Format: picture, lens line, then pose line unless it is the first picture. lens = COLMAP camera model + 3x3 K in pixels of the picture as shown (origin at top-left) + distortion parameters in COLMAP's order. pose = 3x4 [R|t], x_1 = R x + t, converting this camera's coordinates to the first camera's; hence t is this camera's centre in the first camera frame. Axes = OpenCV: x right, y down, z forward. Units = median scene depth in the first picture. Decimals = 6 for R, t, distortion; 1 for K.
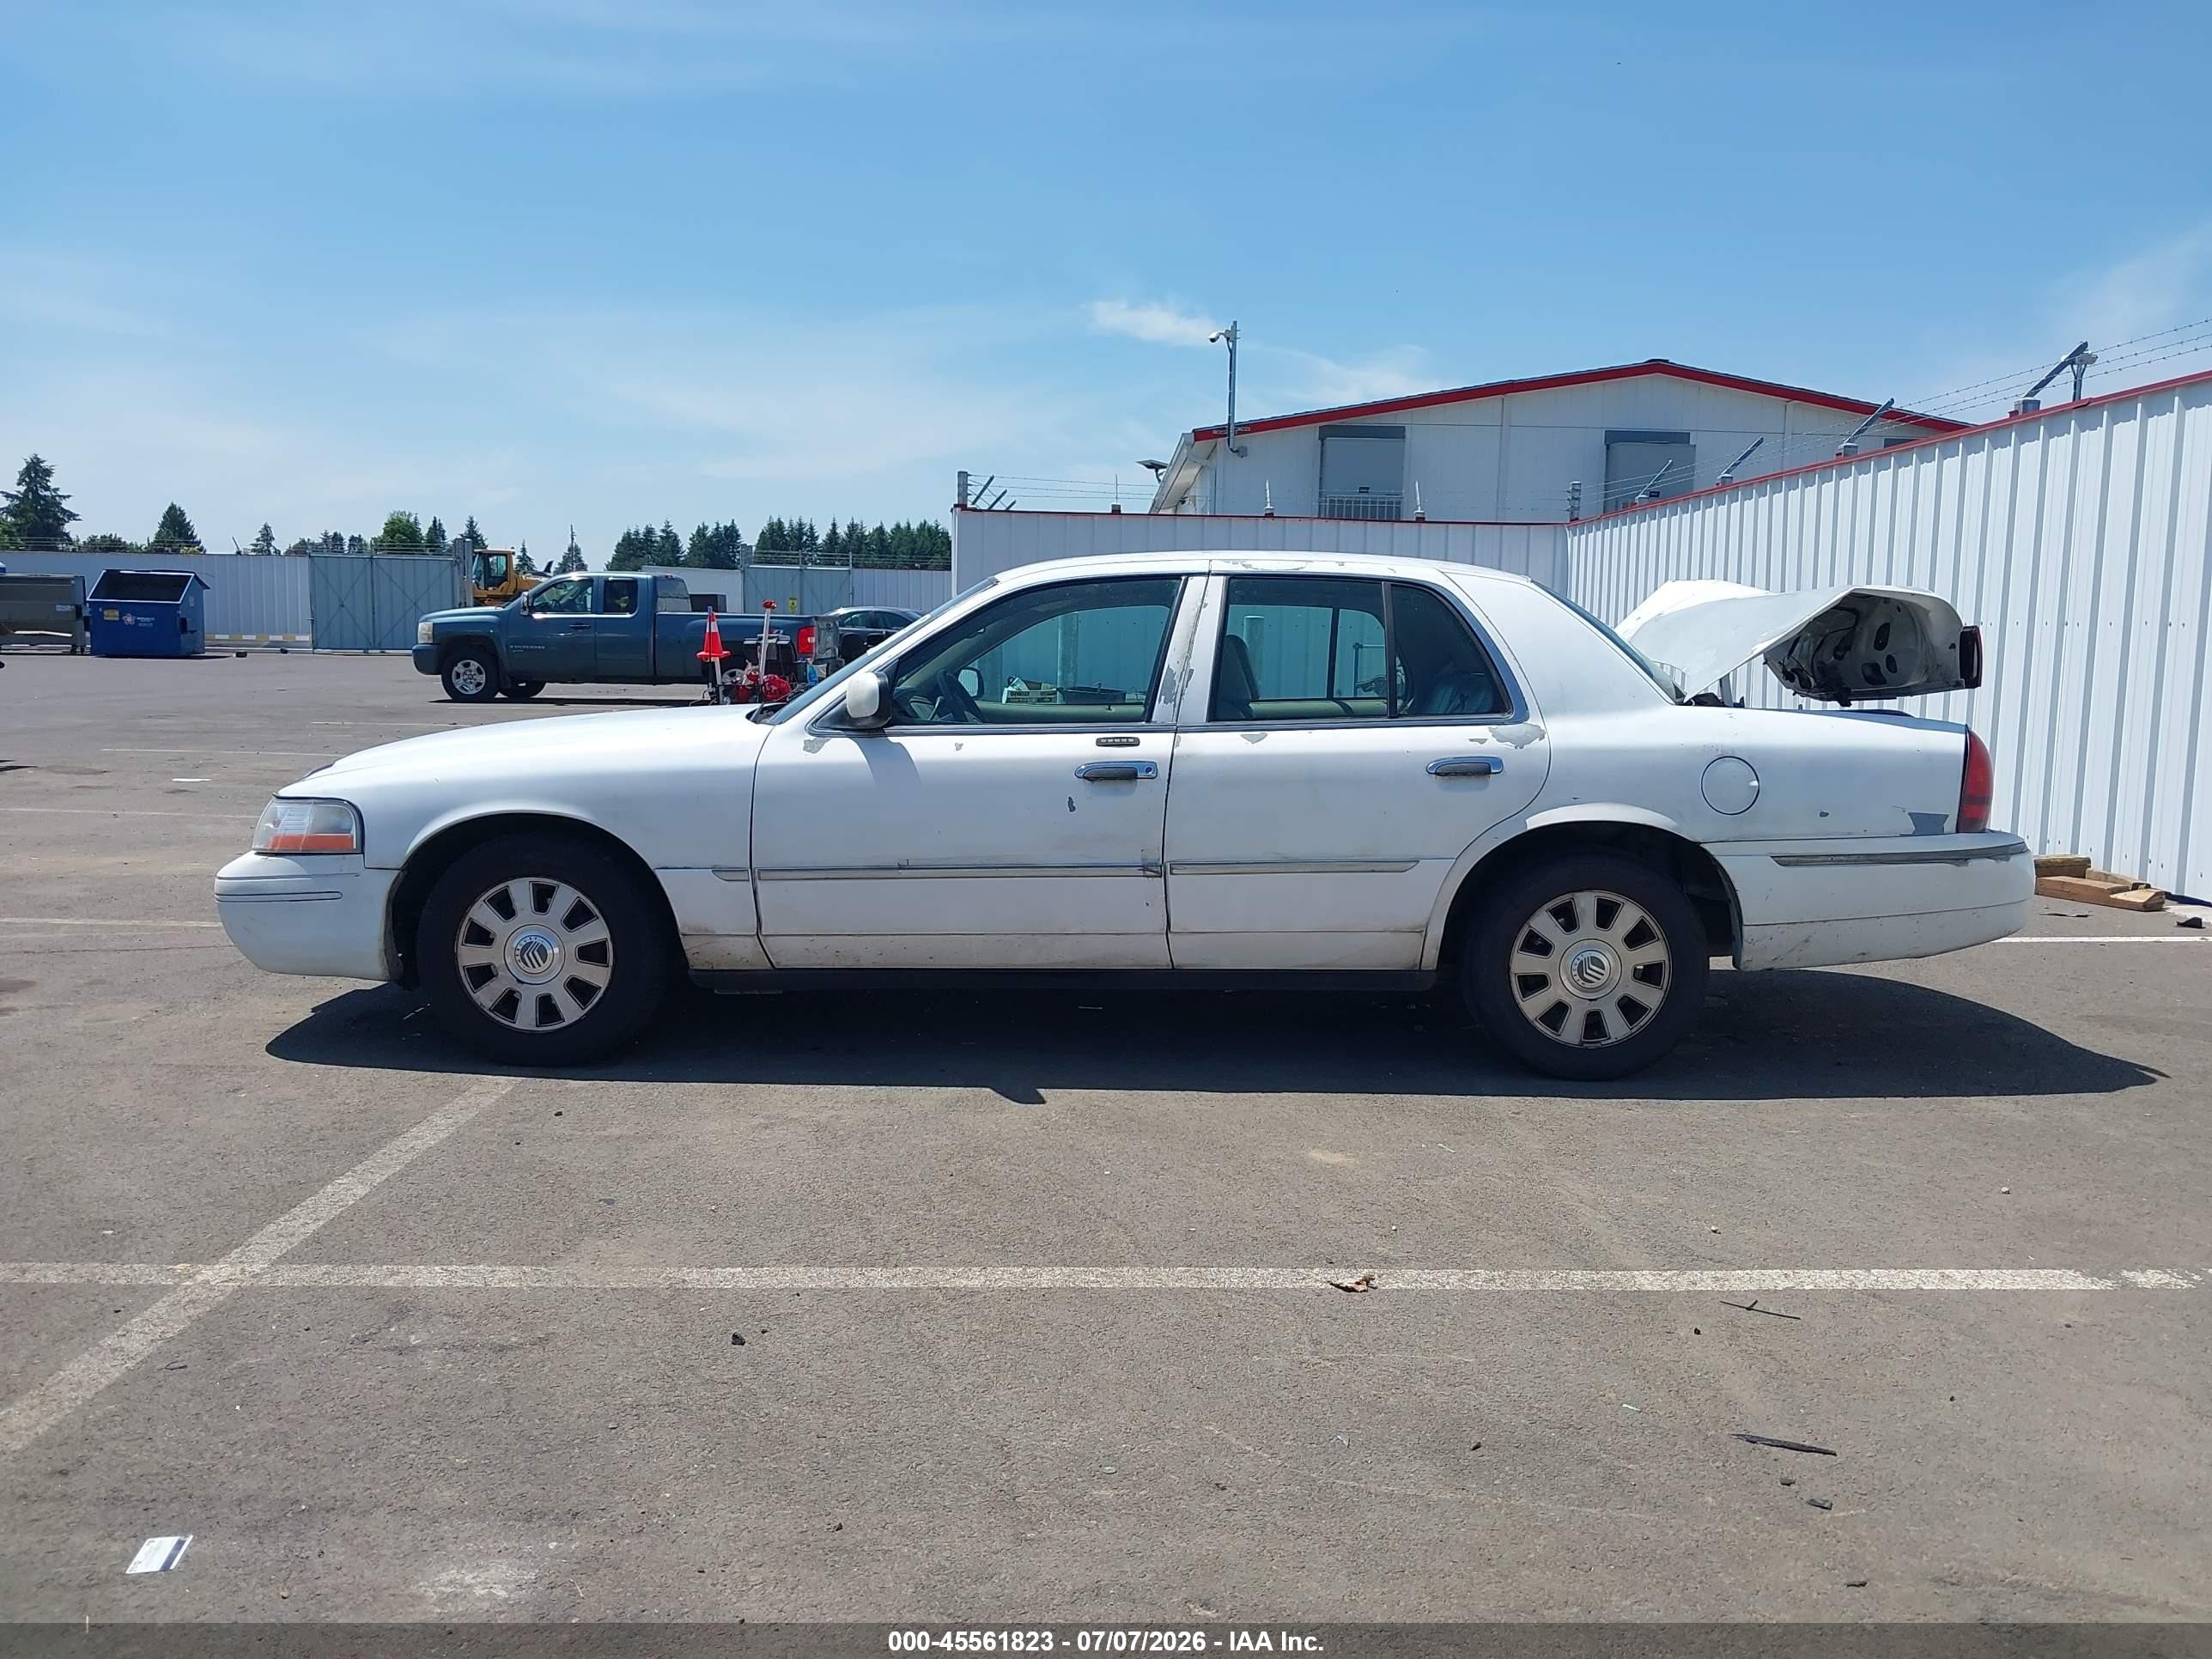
lens RADIAL K [[1739.1, 0, 1118.4], [0, 1739.1, 830.9], [0, 0, 1]] dist [0.036411, -0.054130]
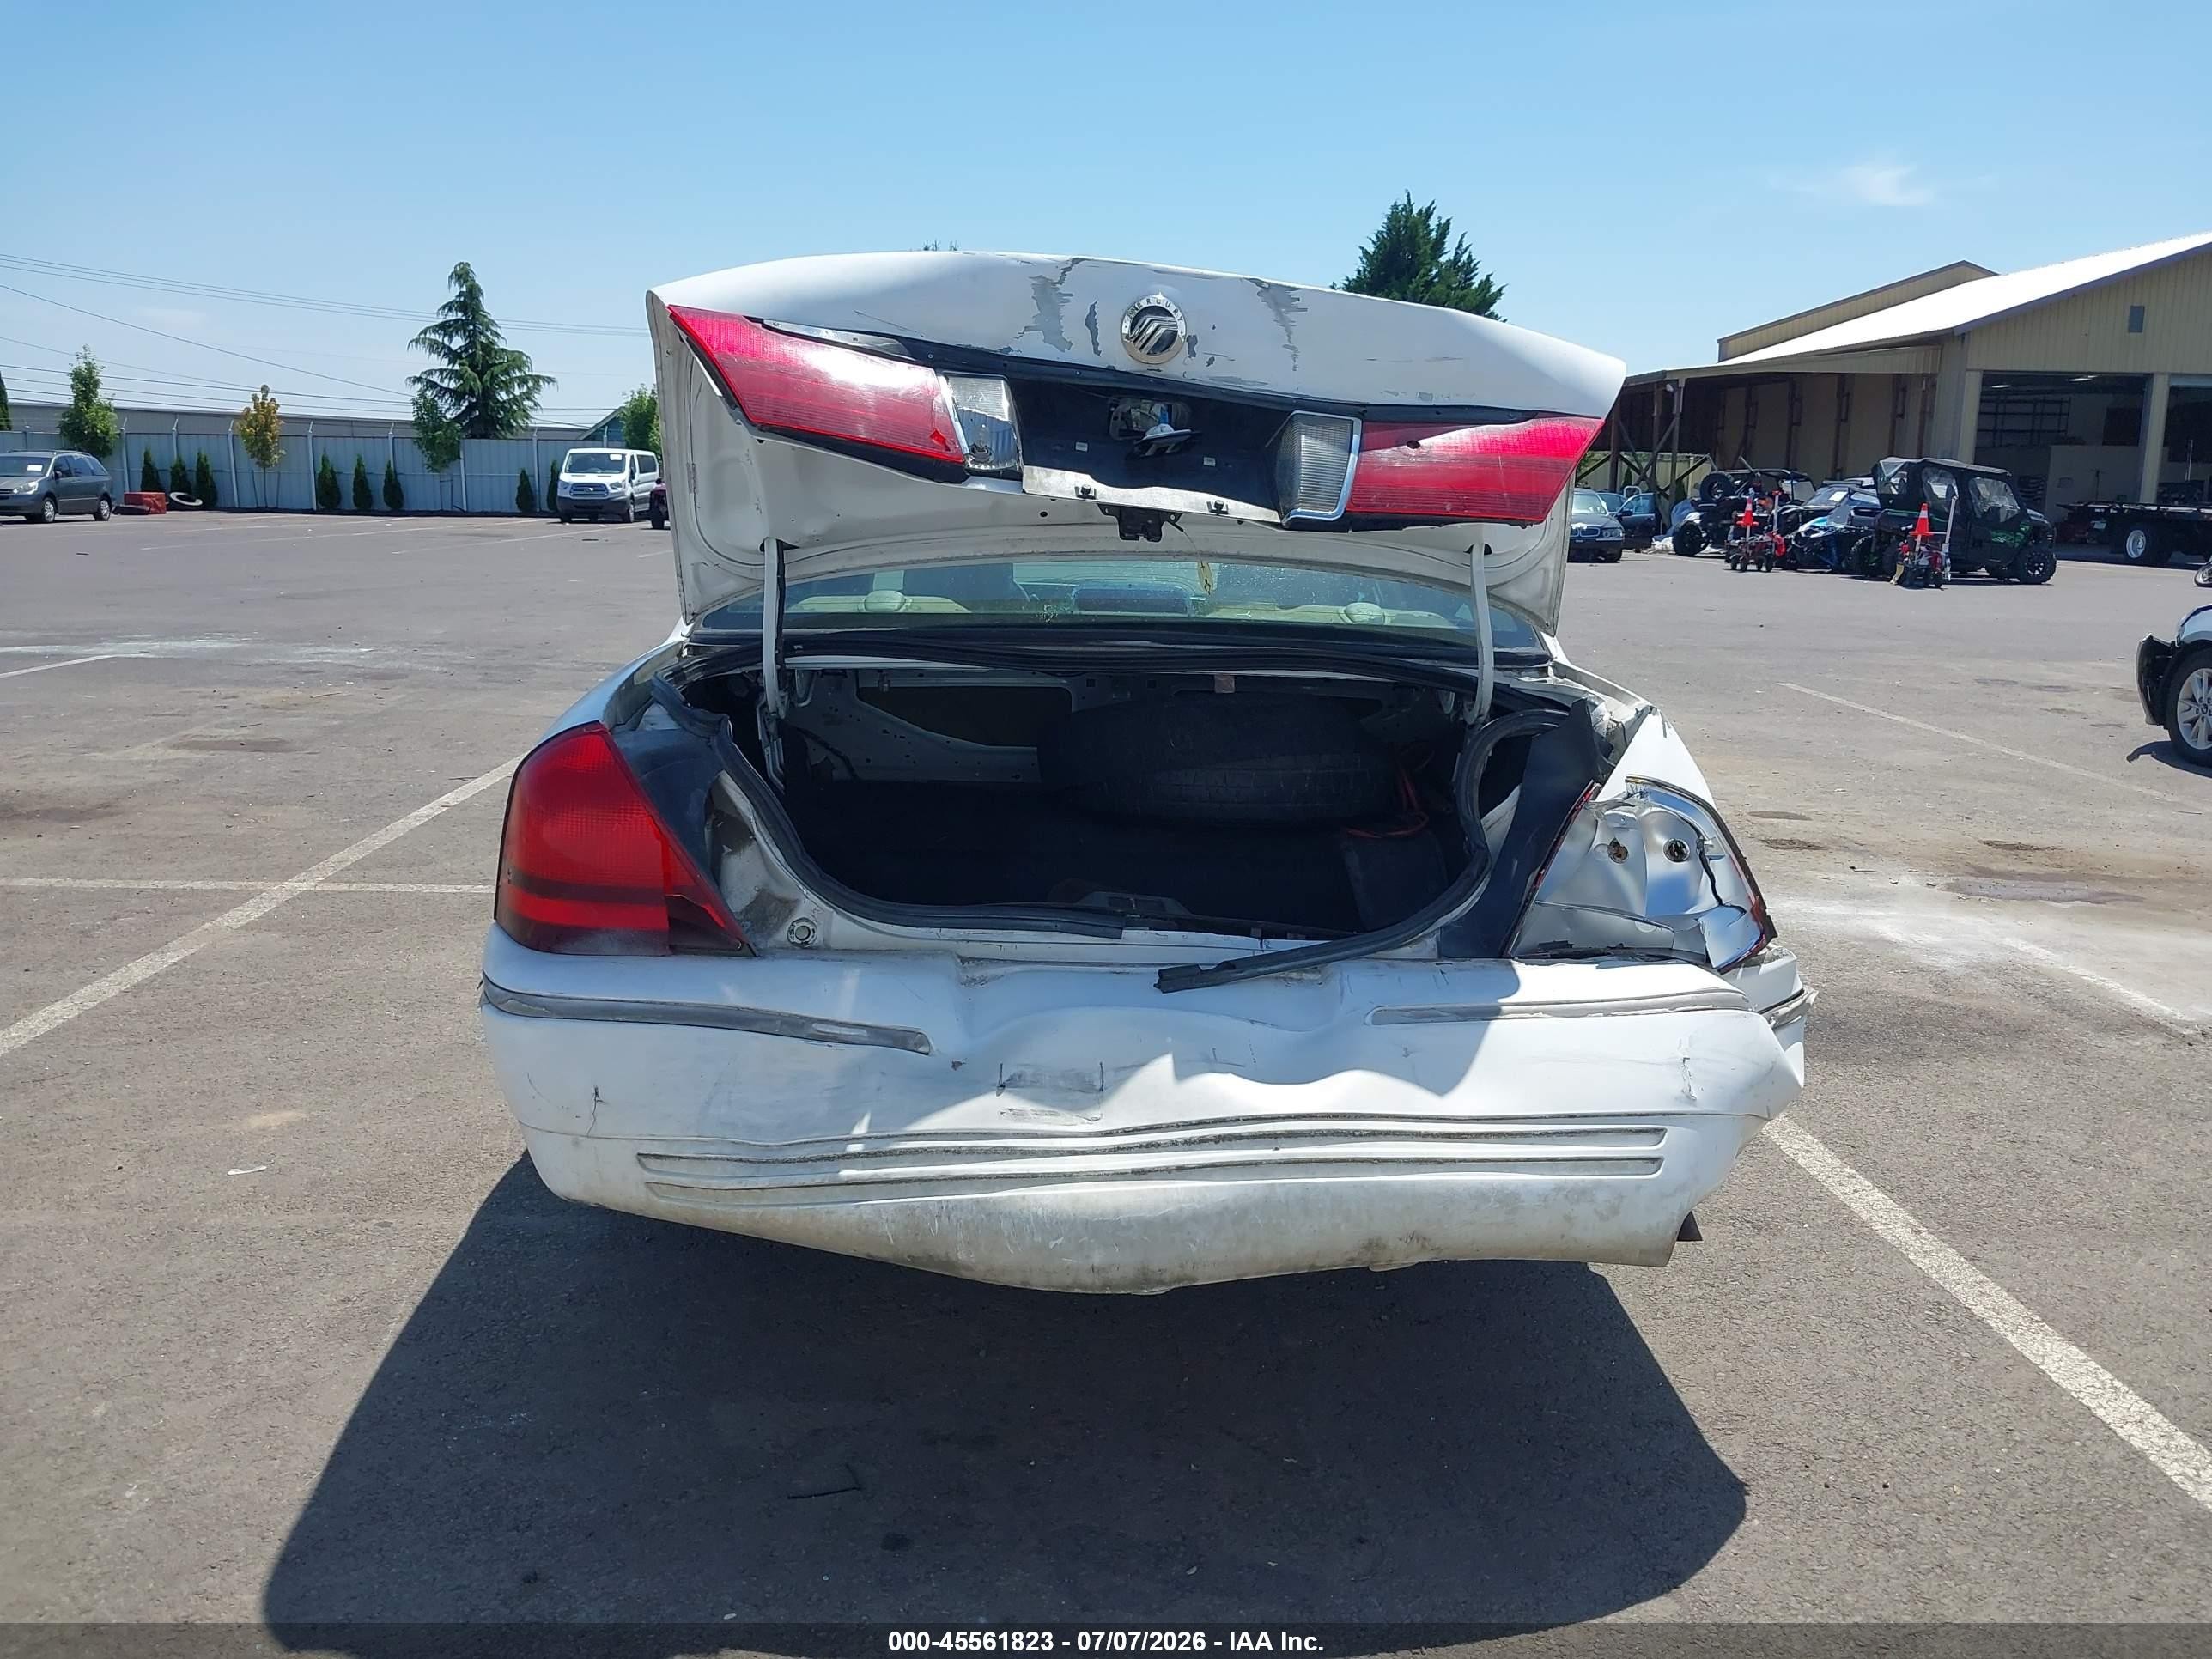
lens RADIAL K [[1739.1, 0, 1144.9], [0, 1739.1, 890.9], [0, 0, 1]] dist [0.036411, -0.054130]
pose [[0.064985, 0.208271, -0.975910, 0.832419], [-0.136415, 0.970650, 0.198065, -0.133003], [0.988518, 0.120258, 0.091489, 1.135416]]
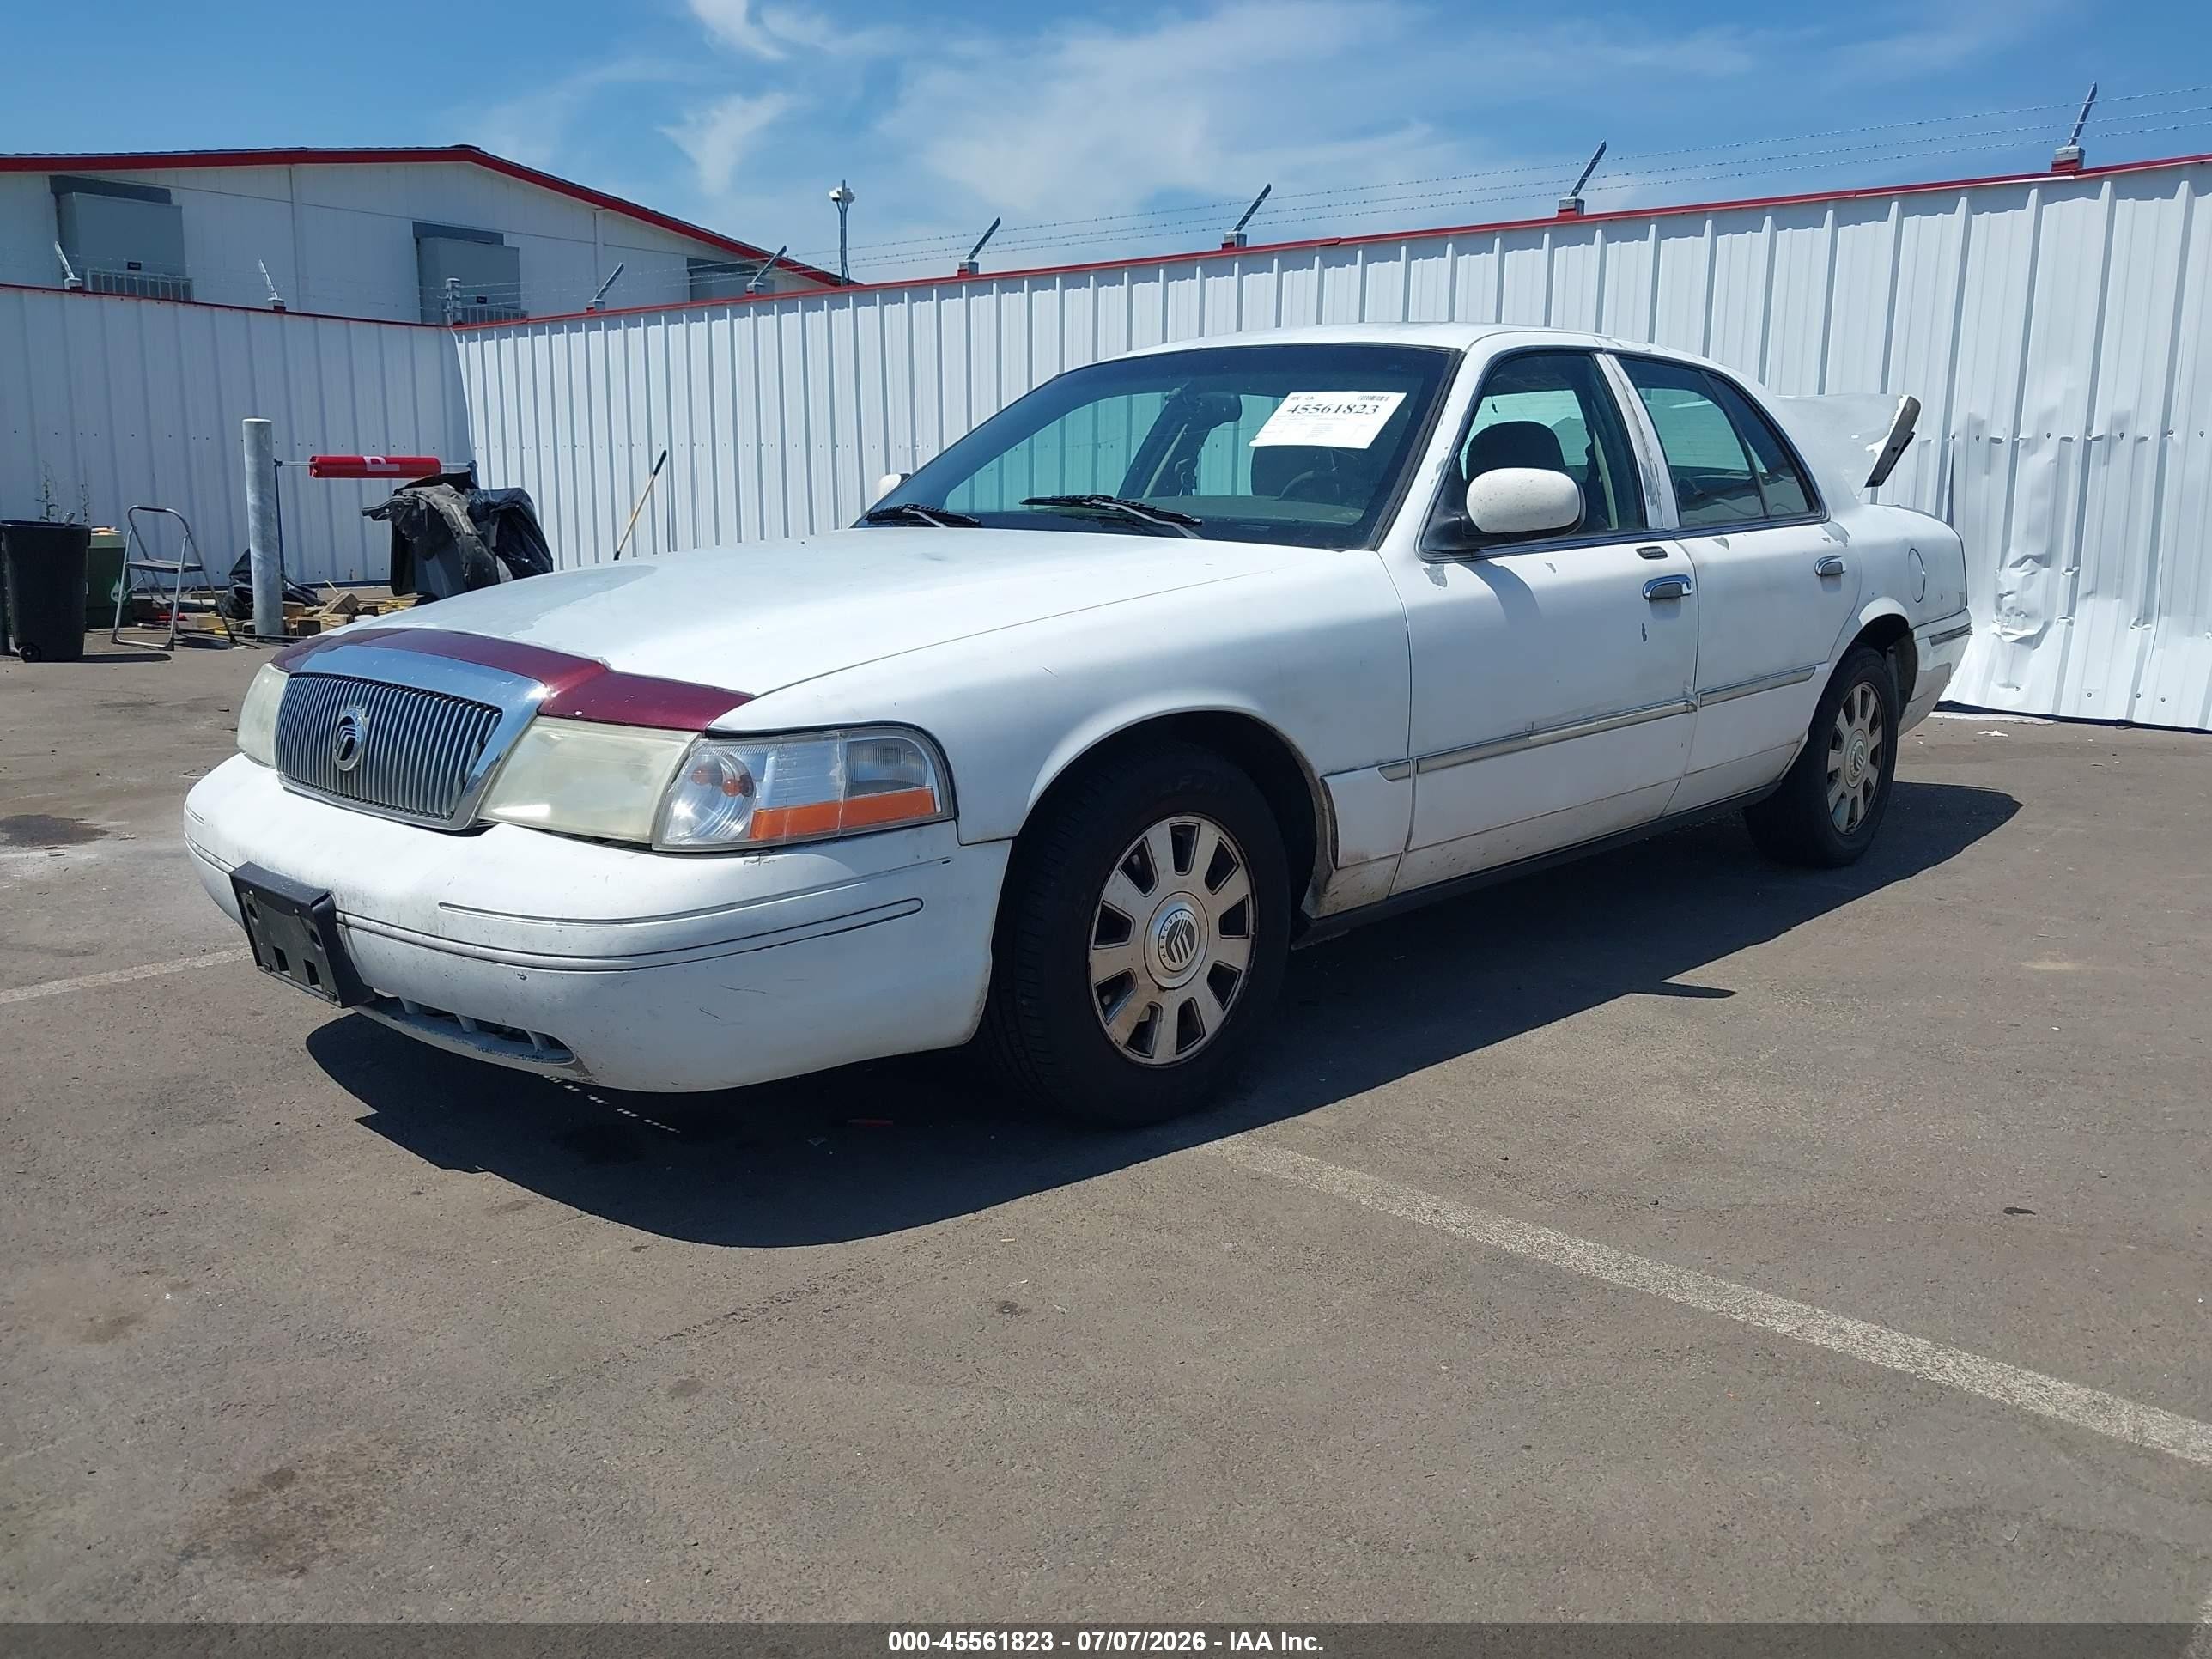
lens RADIAL K [[1739.1, 0, 1099.6], [0, 1739.1, 817.1], [0, 0, 1]] dist [0.036411, -0.054130]
pose [[0.672041, -0.145741, 0.726030, -0.803229], [0.081055, 0.989028, 0.123507, -0.050665], [-0.736064, -0.024154, 0.676480, 0.617443]]
